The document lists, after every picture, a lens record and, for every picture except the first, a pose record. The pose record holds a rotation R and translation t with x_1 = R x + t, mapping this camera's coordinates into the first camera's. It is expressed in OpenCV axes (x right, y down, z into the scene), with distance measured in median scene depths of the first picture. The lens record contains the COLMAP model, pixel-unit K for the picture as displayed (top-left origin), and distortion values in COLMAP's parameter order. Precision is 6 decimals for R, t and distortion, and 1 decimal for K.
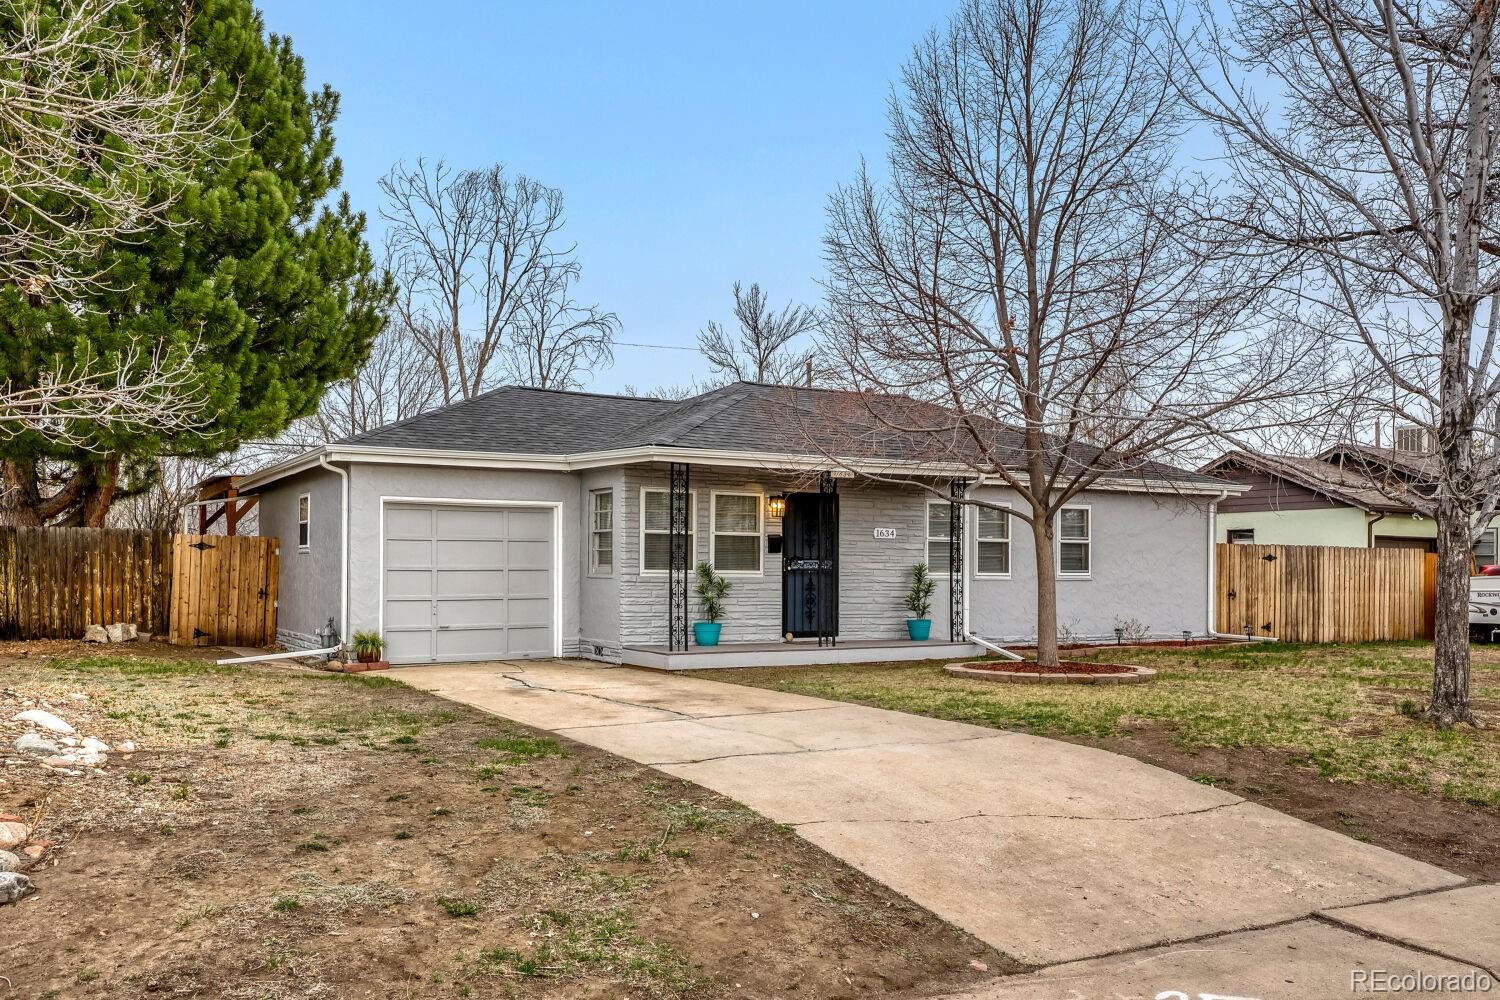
lens RADIAL K [[1274.6, 0, 751.3], [0, 1274.6, 503.3], [0, 0, 1]] dist [-0.002315, 0.010663]
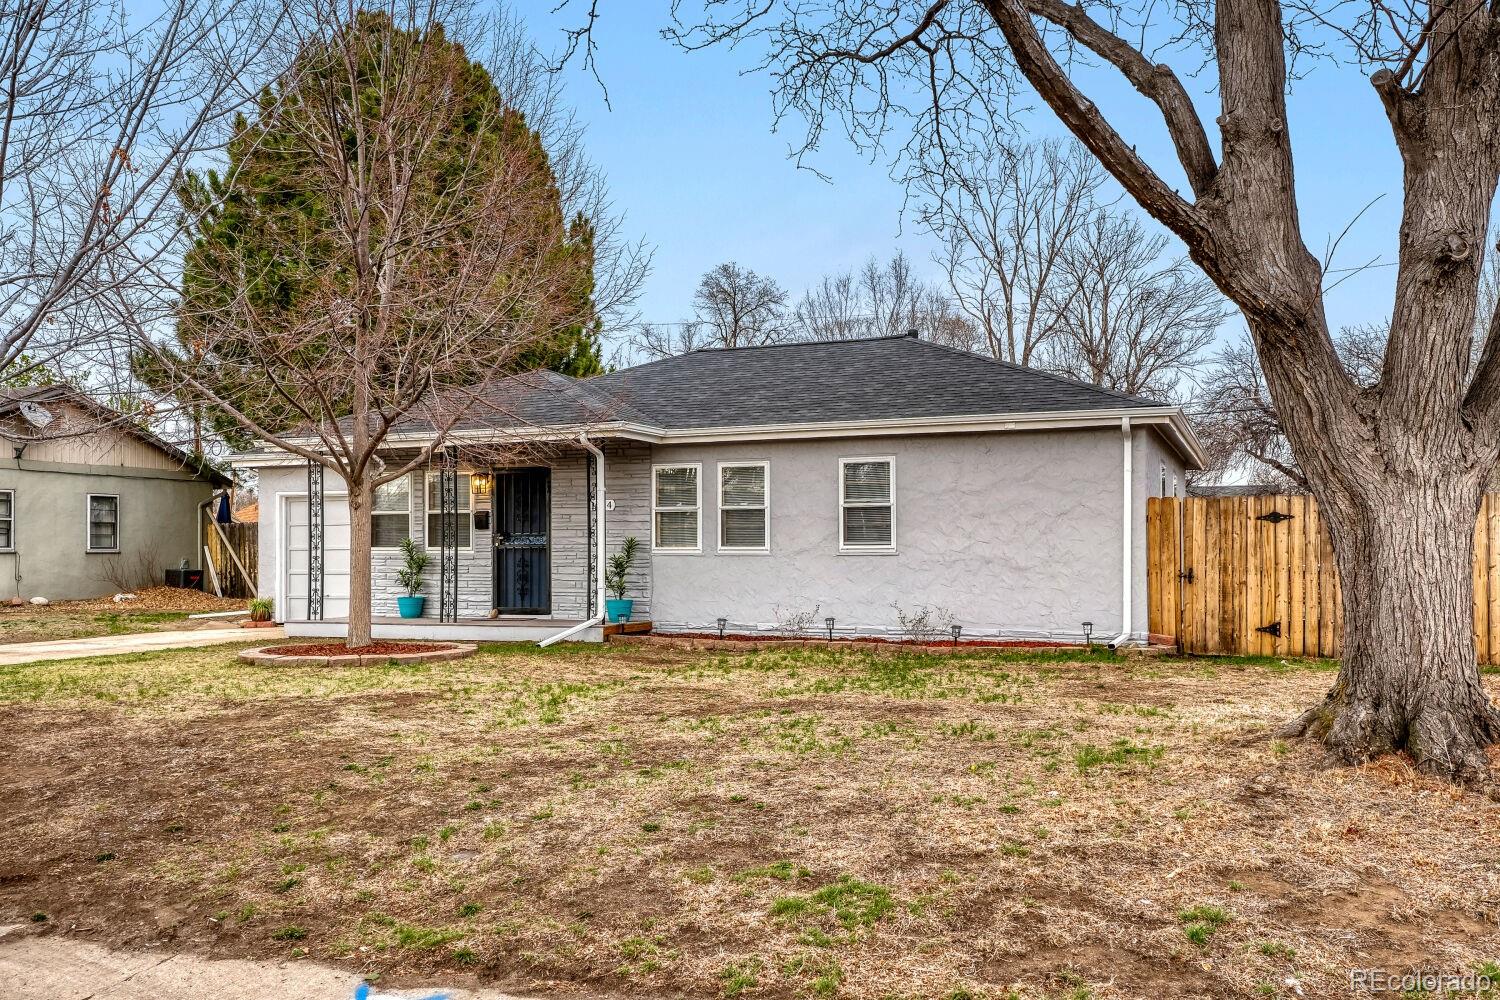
lens RADIAL K [[1274.6, 0, 745.1], [0, 1274.6, 504.6], [0, 0, 1]] dist [-0.002315, 0.010663]
pose [[0.621899, -0.038419, -0.782154, 0.902458], [0.047297, 0.998815, -0.011456, 0.039621], [0.781668, -0.029869, 0.622979, 0.520353]]
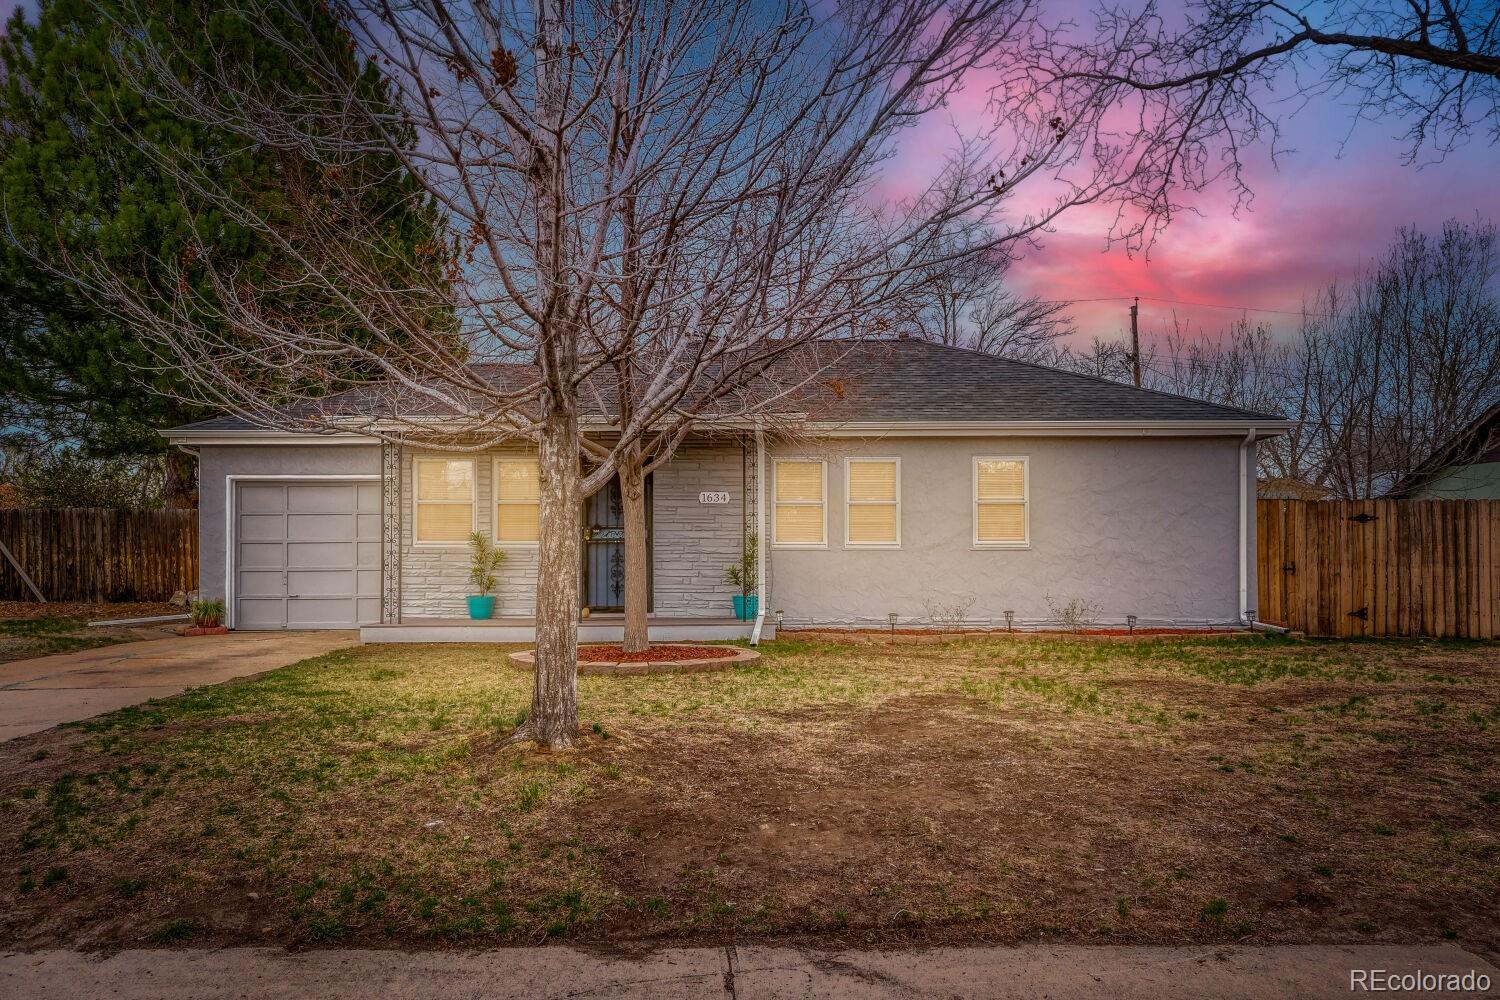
lens RADIAL K [[1274.6, 0, 750.3], [0, 1274.6, 503.1], [0, 0, 1]] dist [-0.002315, 0.010663]
pose [[0.866438, -0.022223, -0.498789, 0.577458], [0.032626, 0.999394, 0.012147, 0.017971], [0.498217, -0.026798, 0.866638, 0.254021]]
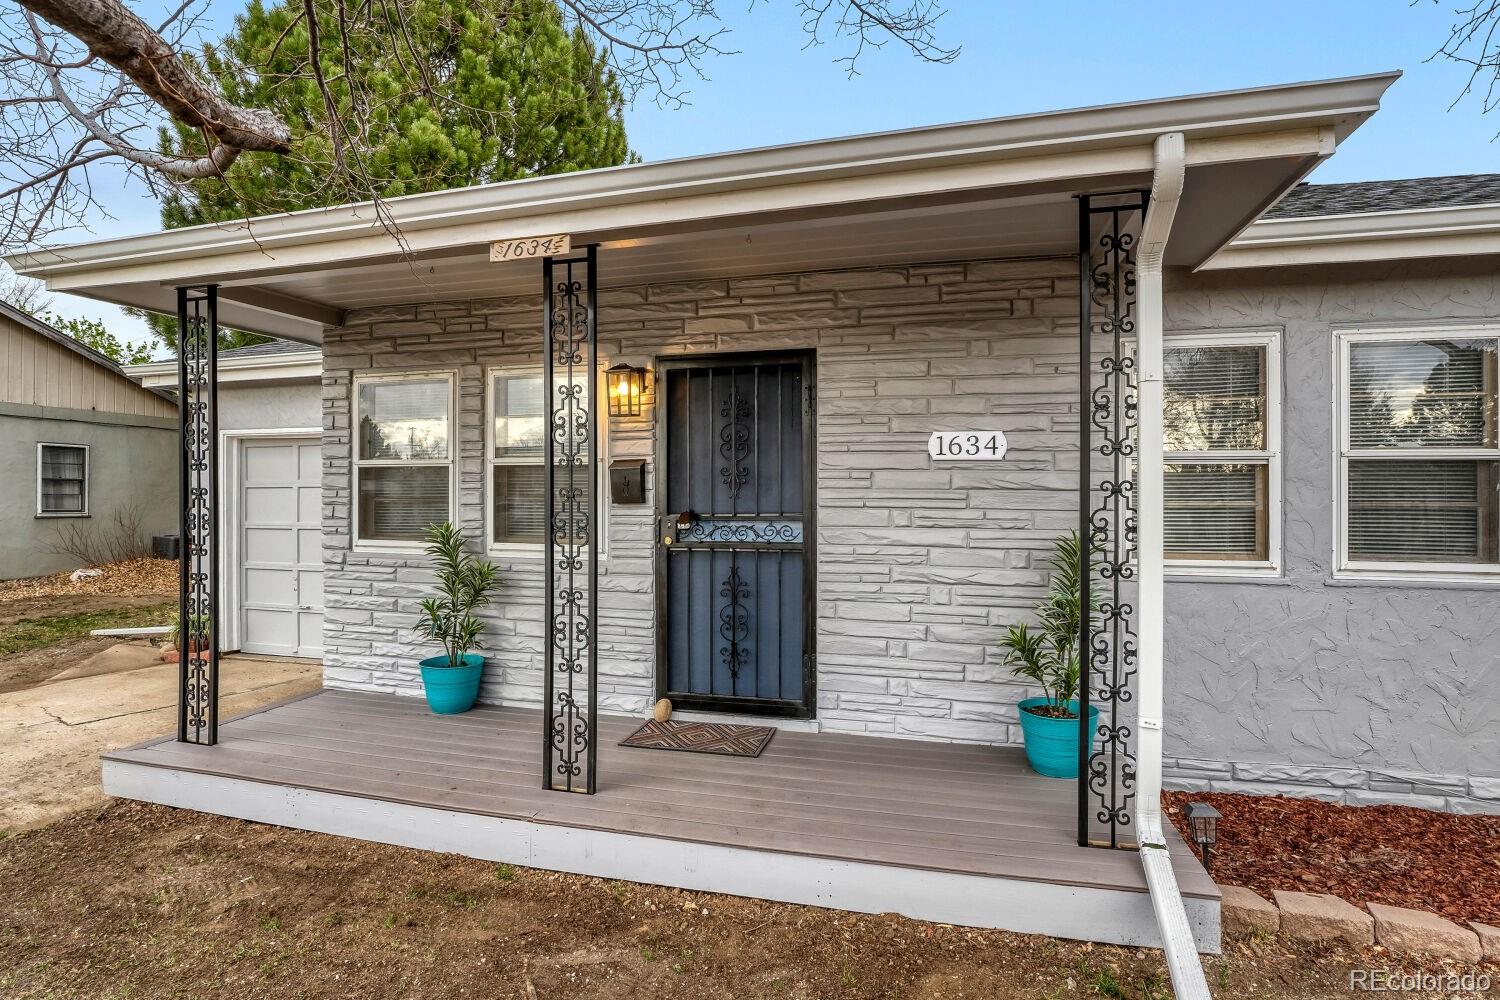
lens RADIAL K [[734.3, 0, 755.5], [0, 734.3, 497.1], [0, 0, 1]] dist [-0.002144, -0.000005]
pose [[0.708311, -0.008719, -0.705846, 0.211211], [0.036275, 0.999052, 0.024061, 0.031626], [0.704967, -0.042647, 0.707956, 0.831054]]
